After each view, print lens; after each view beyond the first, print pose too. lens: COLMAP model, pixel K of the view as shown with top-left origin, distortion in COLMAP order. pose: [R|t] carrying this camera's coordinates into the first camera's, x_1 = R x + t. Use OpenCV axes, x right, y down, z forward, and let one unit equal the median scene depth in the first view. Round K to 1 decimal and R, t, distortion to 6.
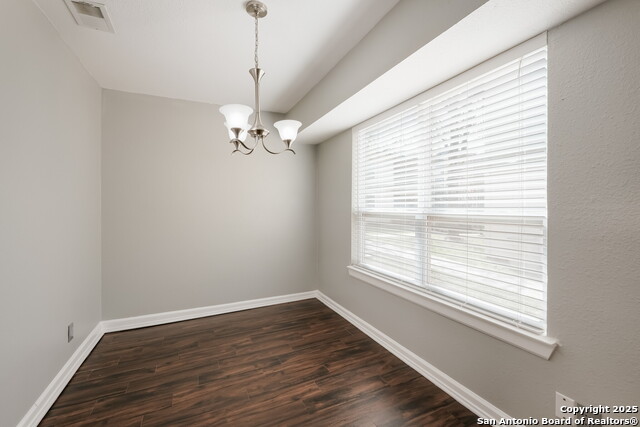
lens RADIAL K [[278.6, 0, 318.0], [0, 278.6, 207.5], [0, 0, 1]] dist [0.007424, 0.000030]
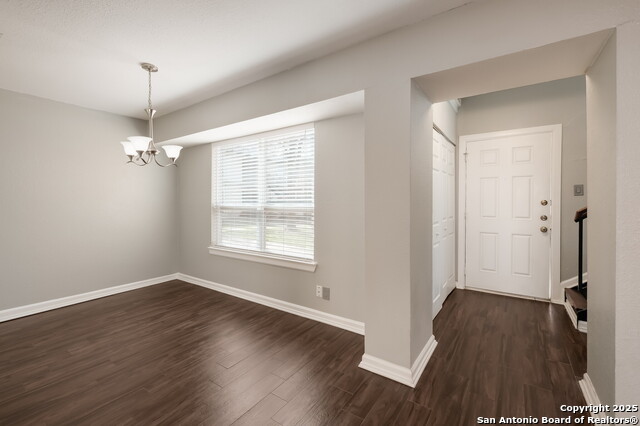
lens RADIAL K [[278.6, 0, 319.2], [0, 278.6, 203.3], [0, 0, 1]] dist [0.007424, 0.000030]
pose [[0.858364, 0.000788, 0.513041, -0.153710], [-0.000554, 1.000000, -0.000608, 0.002301], [-0.513041, 0.000238, 0.858364, -0.524338]]
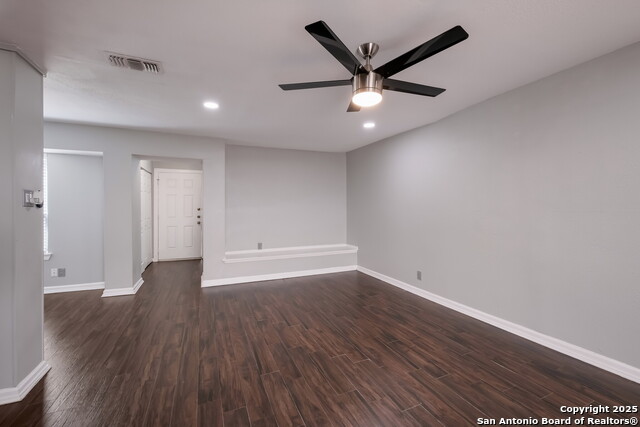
lens RADIAL K [[278.6, 0, 322.3], [0, 278.6, 211.2], [0, 0, 1]] dist [0.007424, 0.000030]
pose [[0.017340, -0.019054, 0.999668, -1.313417], [-0.003563, 0.999811, 0.019118, -0.042694], [-0.999843, -0.003893, 0.017269, -1.230651]]
